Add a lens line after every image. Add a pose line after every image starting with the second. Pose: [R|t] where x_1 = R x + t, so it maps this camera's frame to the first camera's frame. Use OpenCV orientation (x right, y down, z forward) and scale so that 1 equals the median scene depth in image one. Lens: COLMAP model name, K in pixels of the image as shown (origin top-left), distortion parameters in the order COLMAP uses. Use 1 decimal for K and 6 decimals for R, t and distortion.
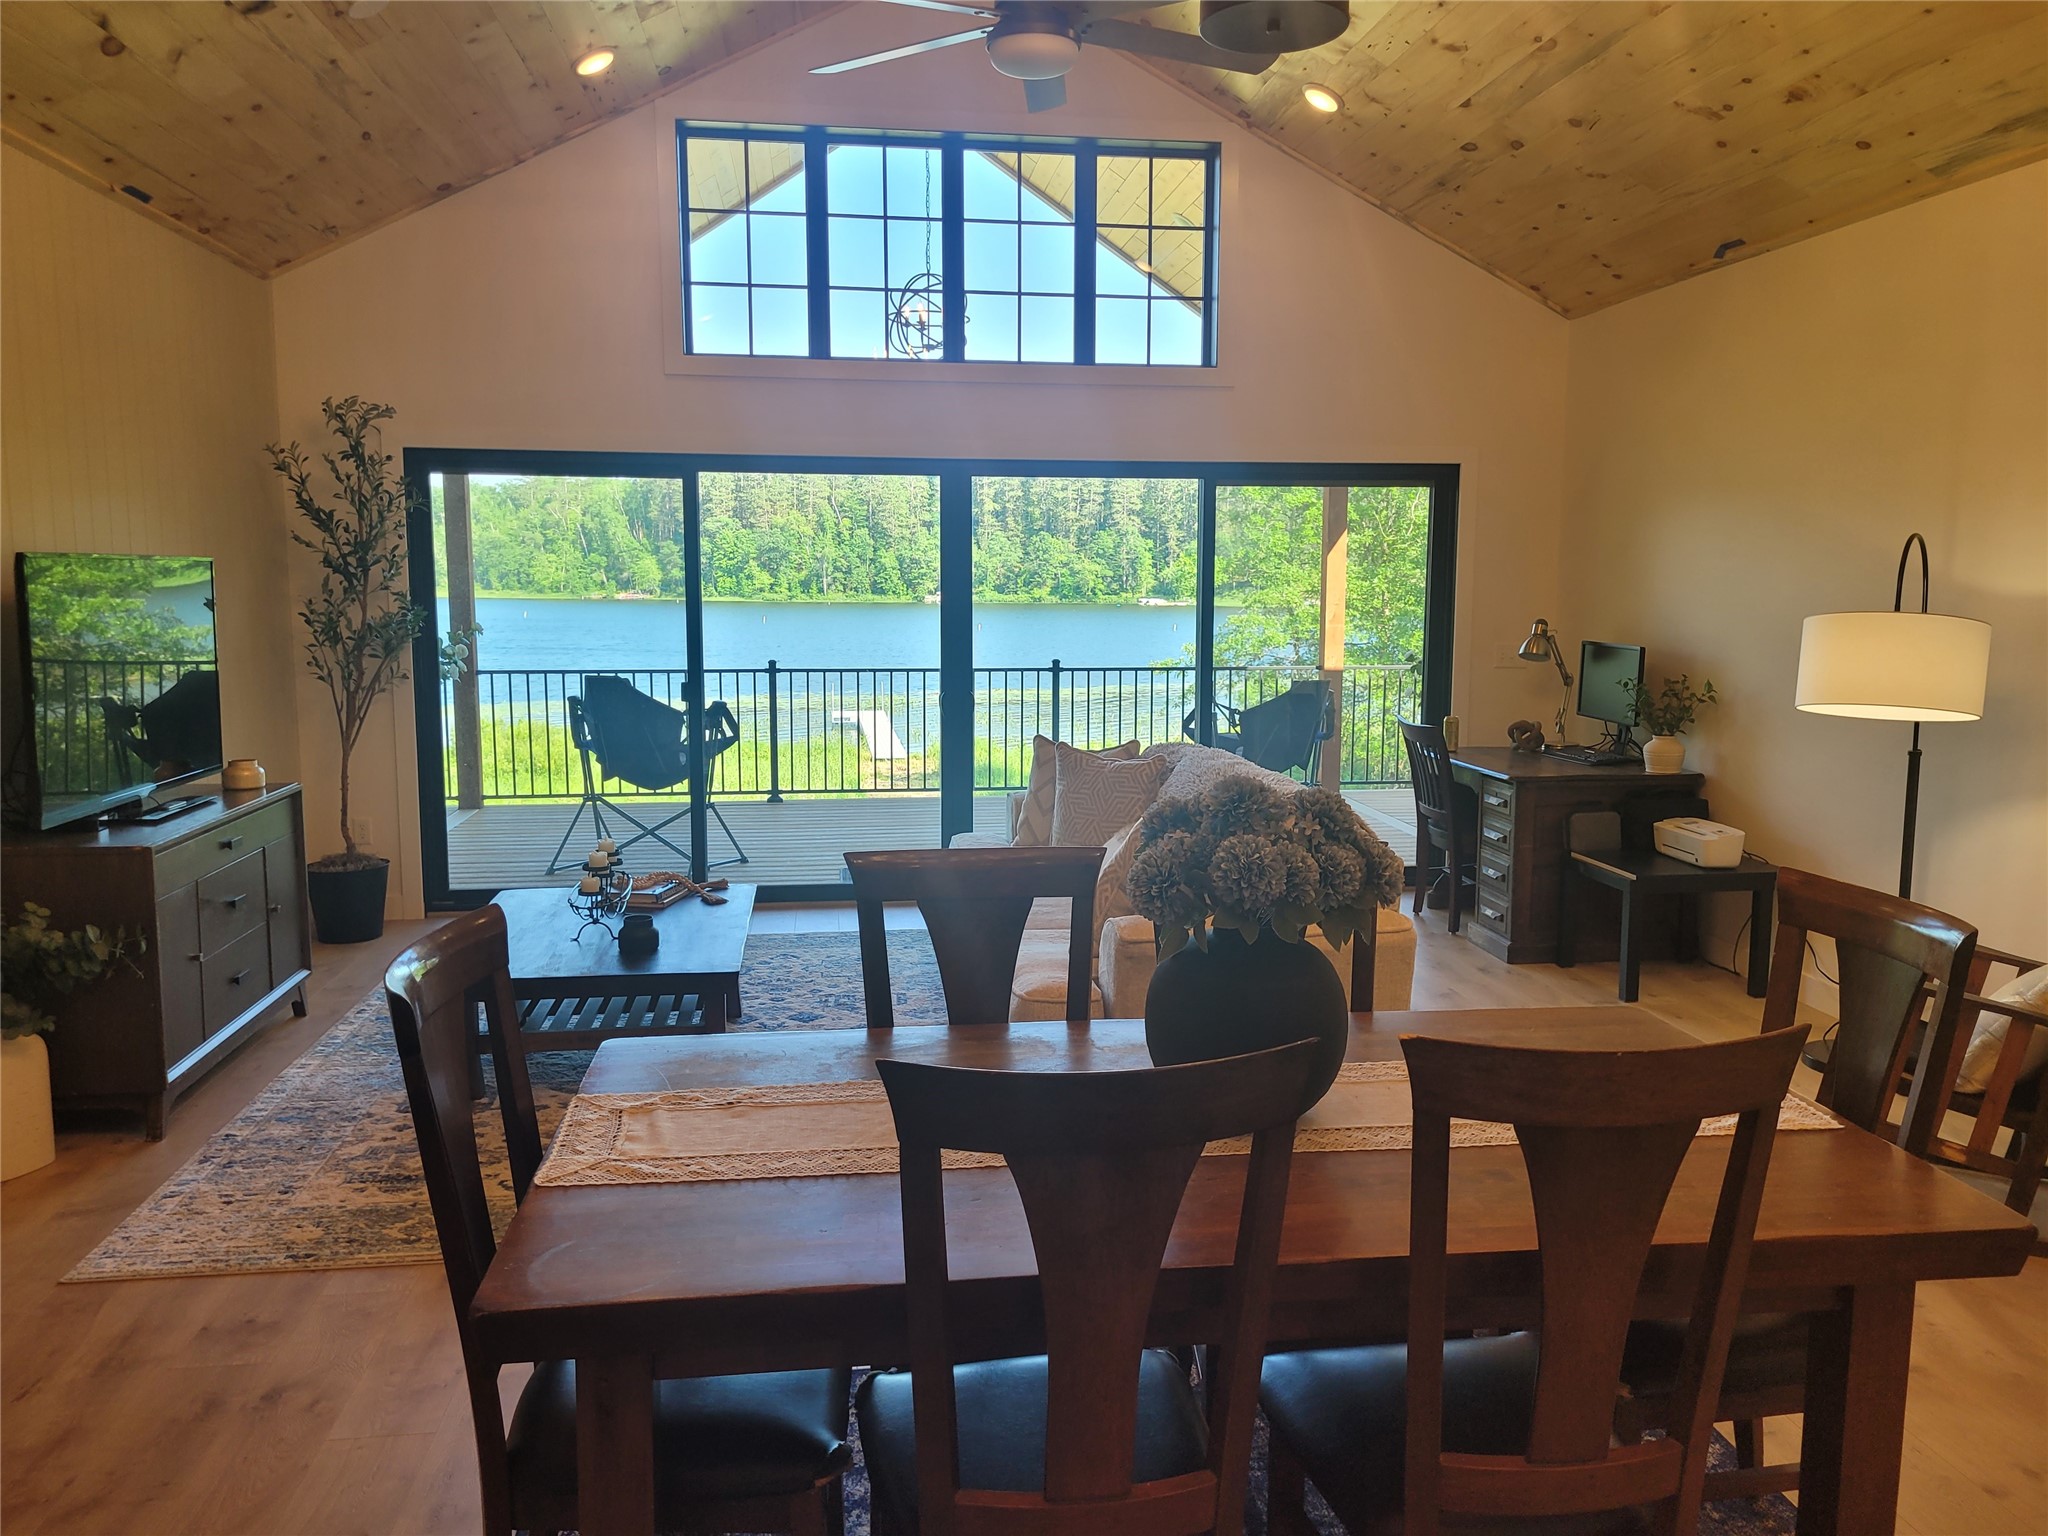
lens RADIAL K [[1520.9, 0, 1024.0], [0, 1520.9, 768.0], [0, 0, 1]] dist [0.042058, -0.003305]
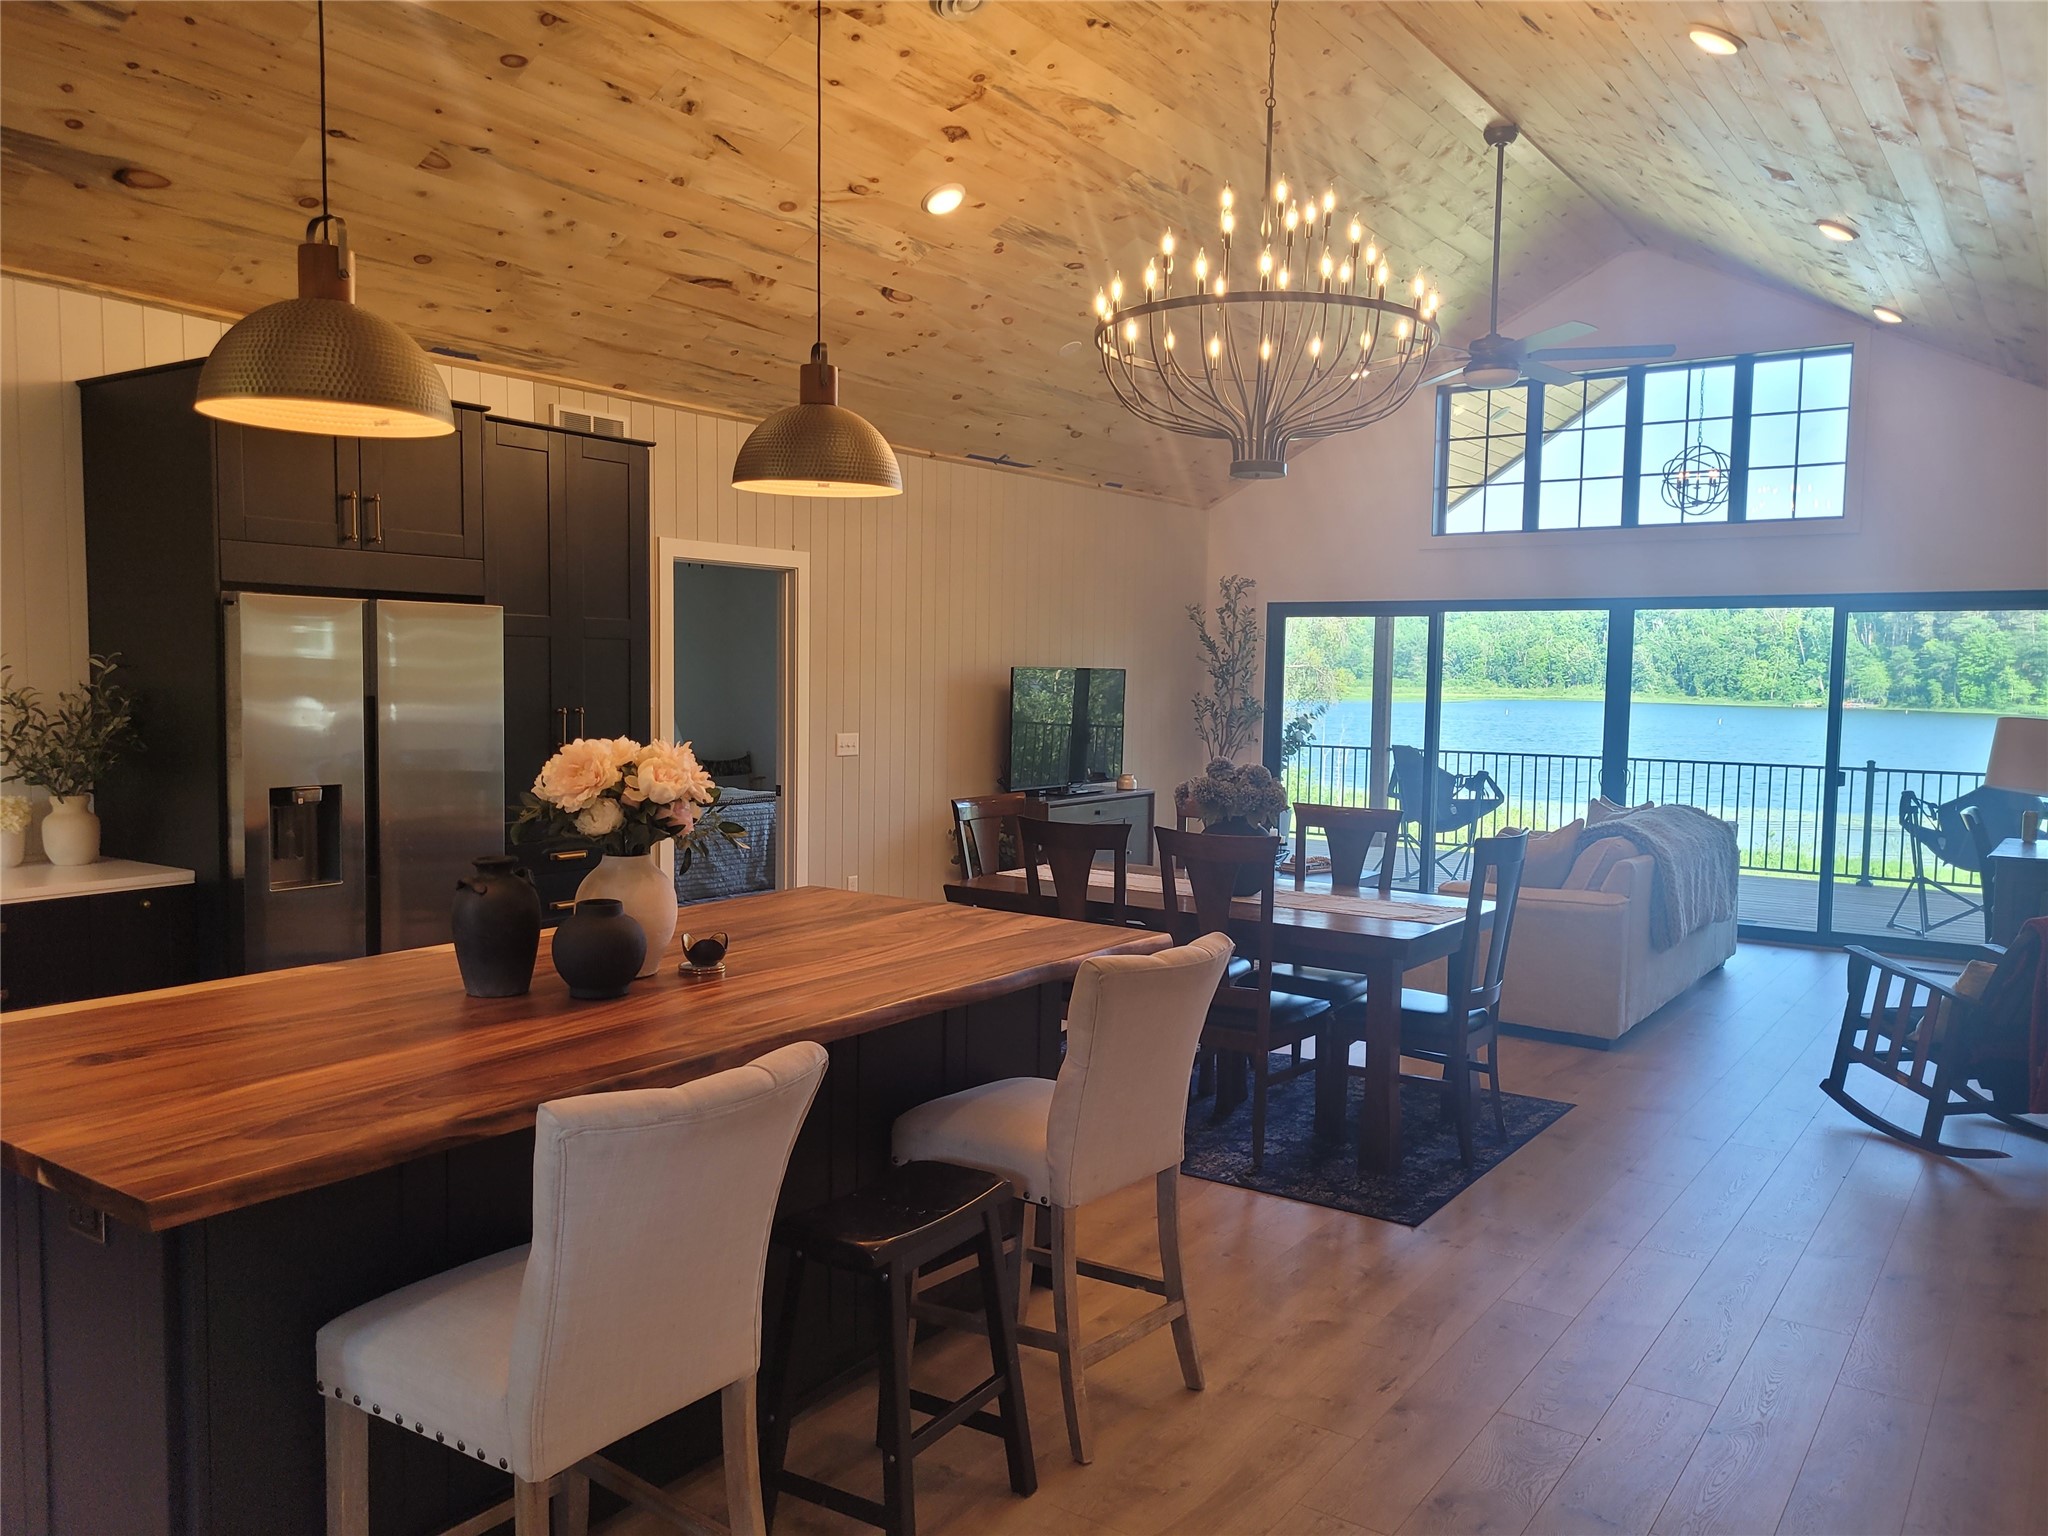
lens RADIAL K [[1520.9, 0, 1024.0], [0, 1520.9, 768.0], [0, 0, 1]] dist [0.042058, -0.003305]
pose [[0.726942, 0.051493, -0.684765, 0.492165], [-0.098179, 0.994734, -0.029425, 0.038957], [0.679644, 0.088619, 0.728169, -0.327819]]
